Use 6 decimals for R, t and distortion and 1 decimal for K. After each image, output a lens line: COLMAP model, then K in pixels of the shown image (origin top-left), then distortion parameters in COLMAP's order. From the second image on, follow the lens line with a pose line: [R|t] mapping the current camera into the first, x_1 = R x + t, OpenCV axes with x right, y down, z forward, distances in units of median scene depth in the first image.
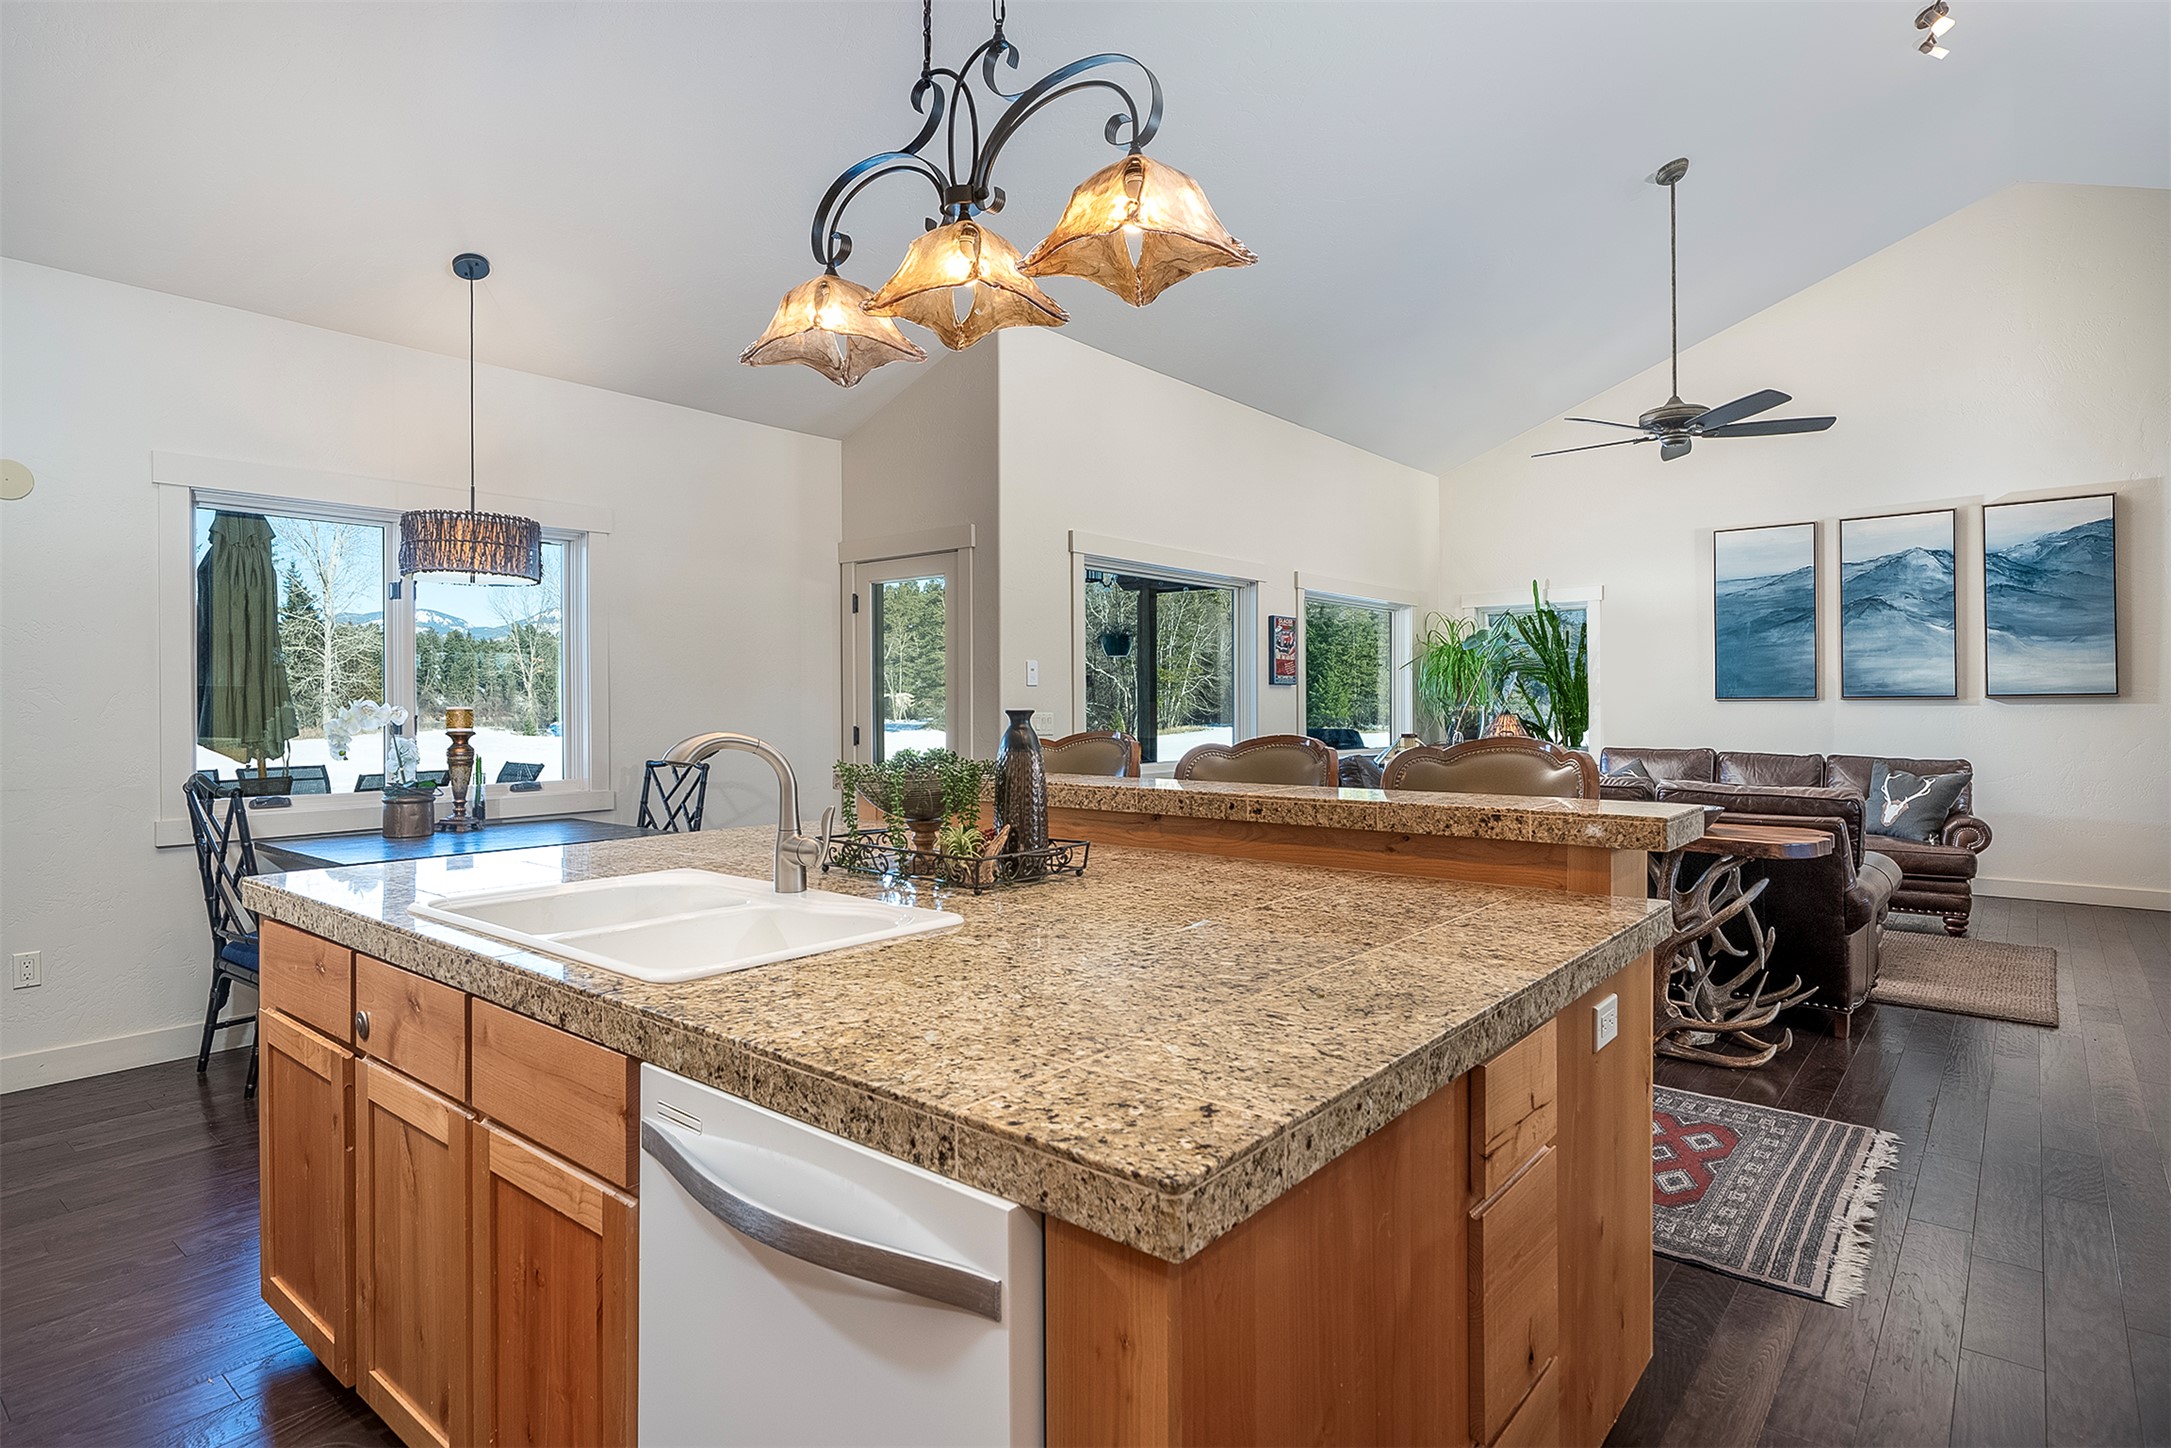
lens RADIAL K [[1136.3, 0, 1085.5], [0, 1136.3, 724.0], [0, 0, 1]] dist [0.000114, 0.000146]
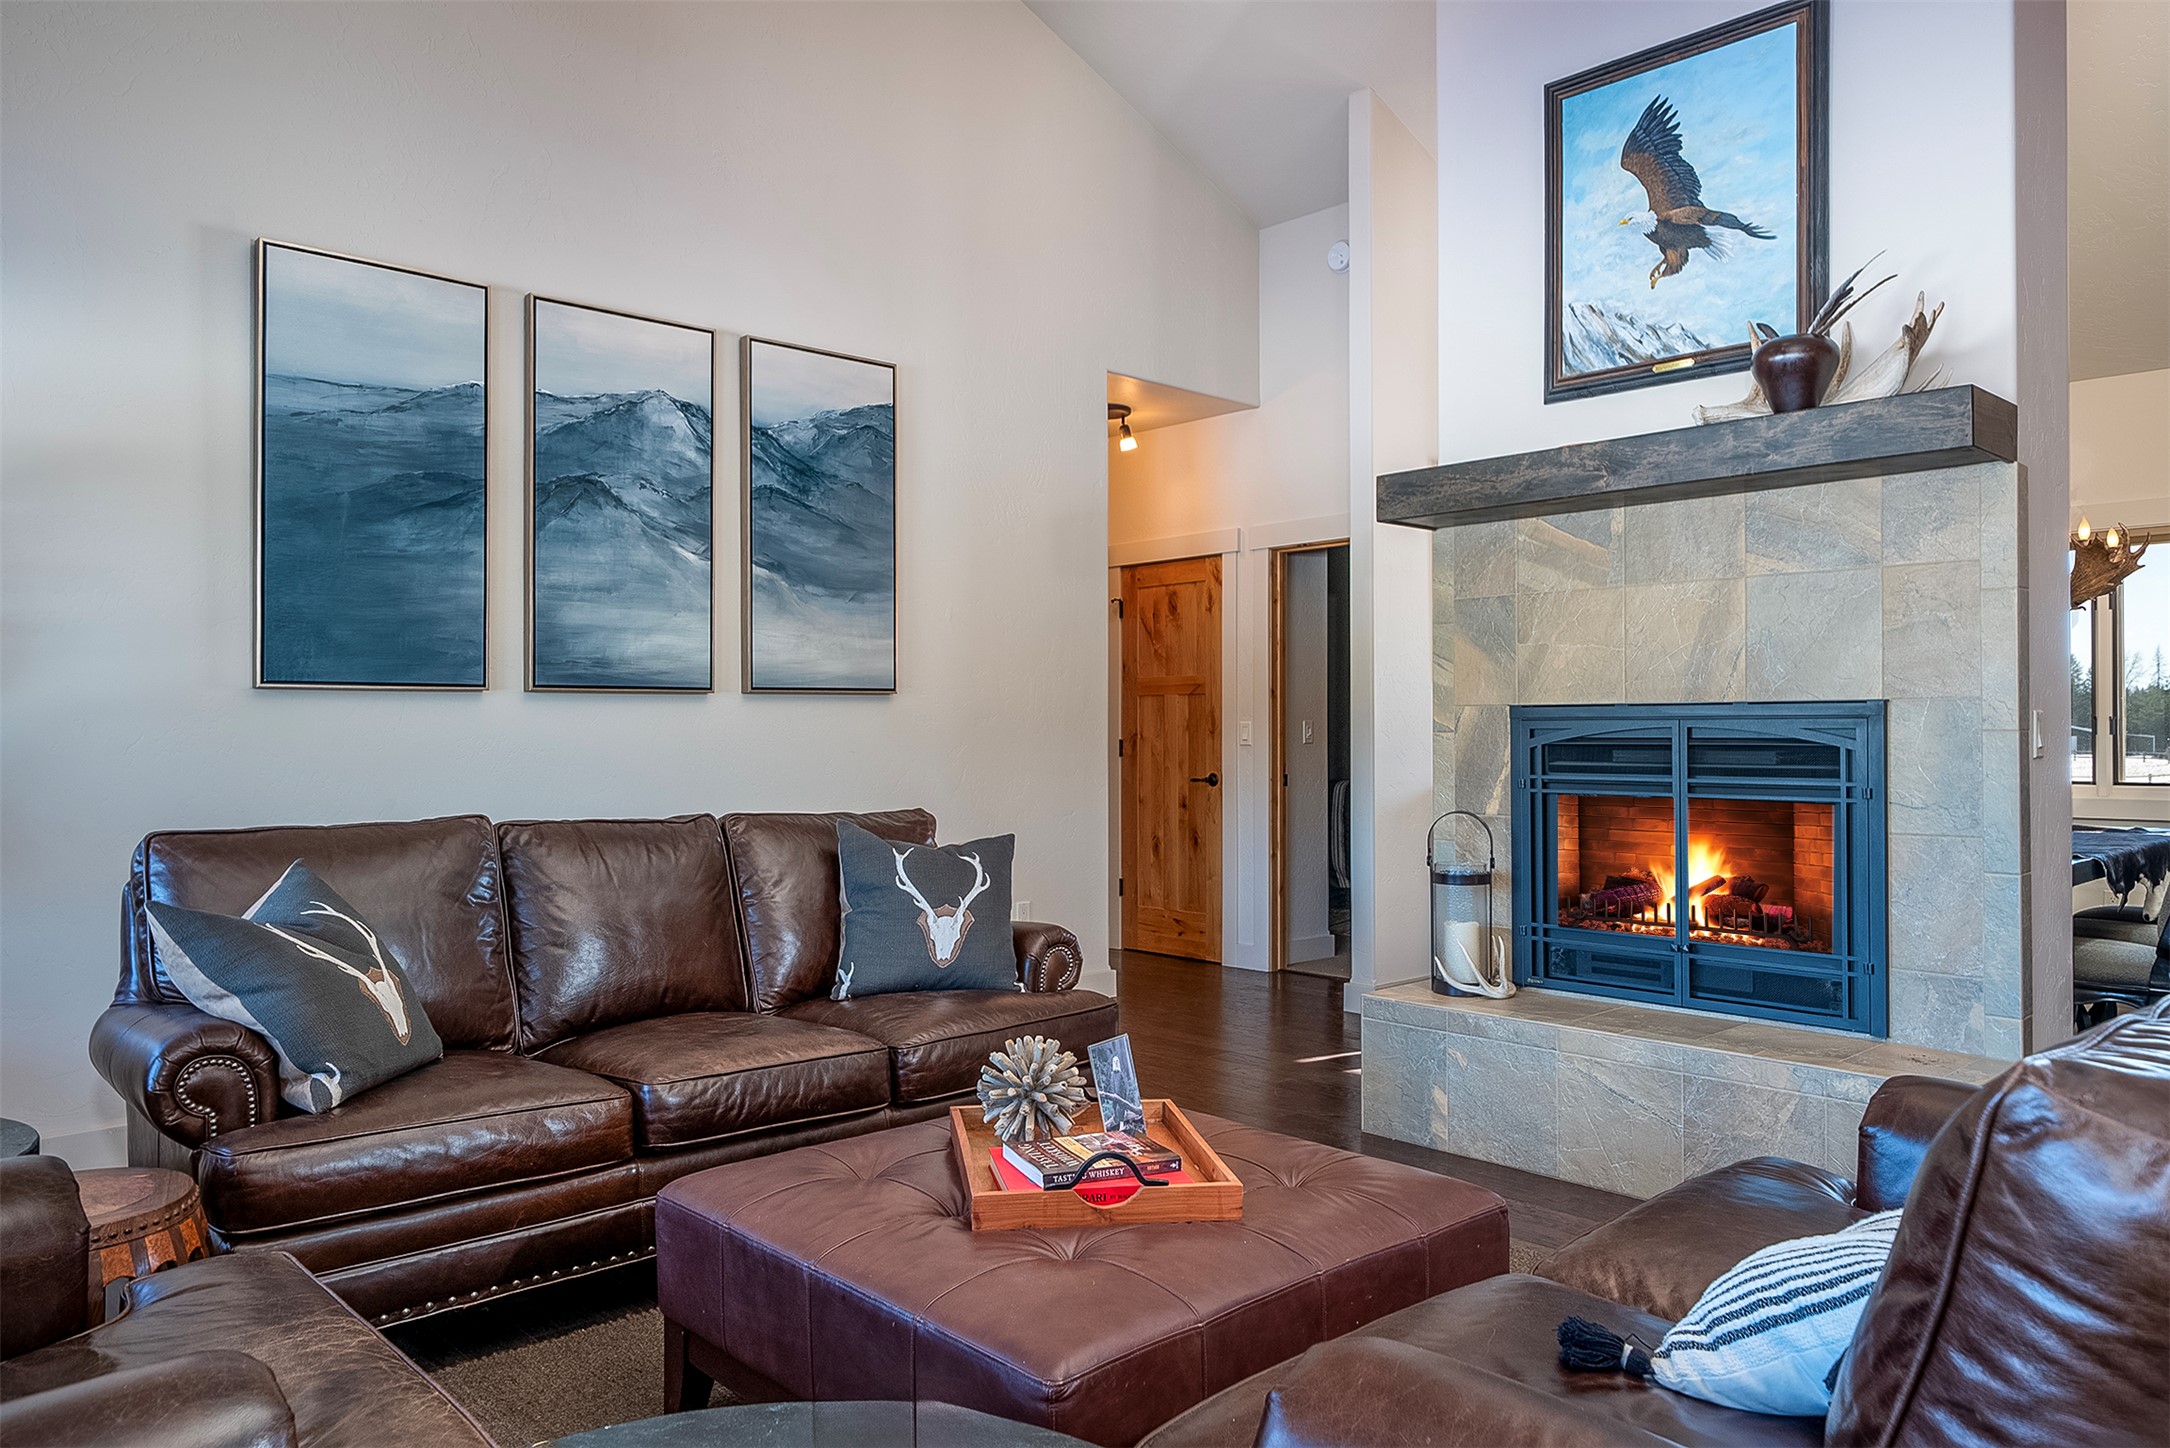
lens RADIAL K [[1491.2, 0, 1085.0], [0, 1491.2, 724.0], [0, 0, 1]] dist [0.005251, 0.003089]
pose [[0.131024, 0.001105, 0.991379, 0.103170], [0.012817, 0.999914, -0.002809, -0.003661], [-0.991296, 0.013075, 0.130998, 0.723852]]
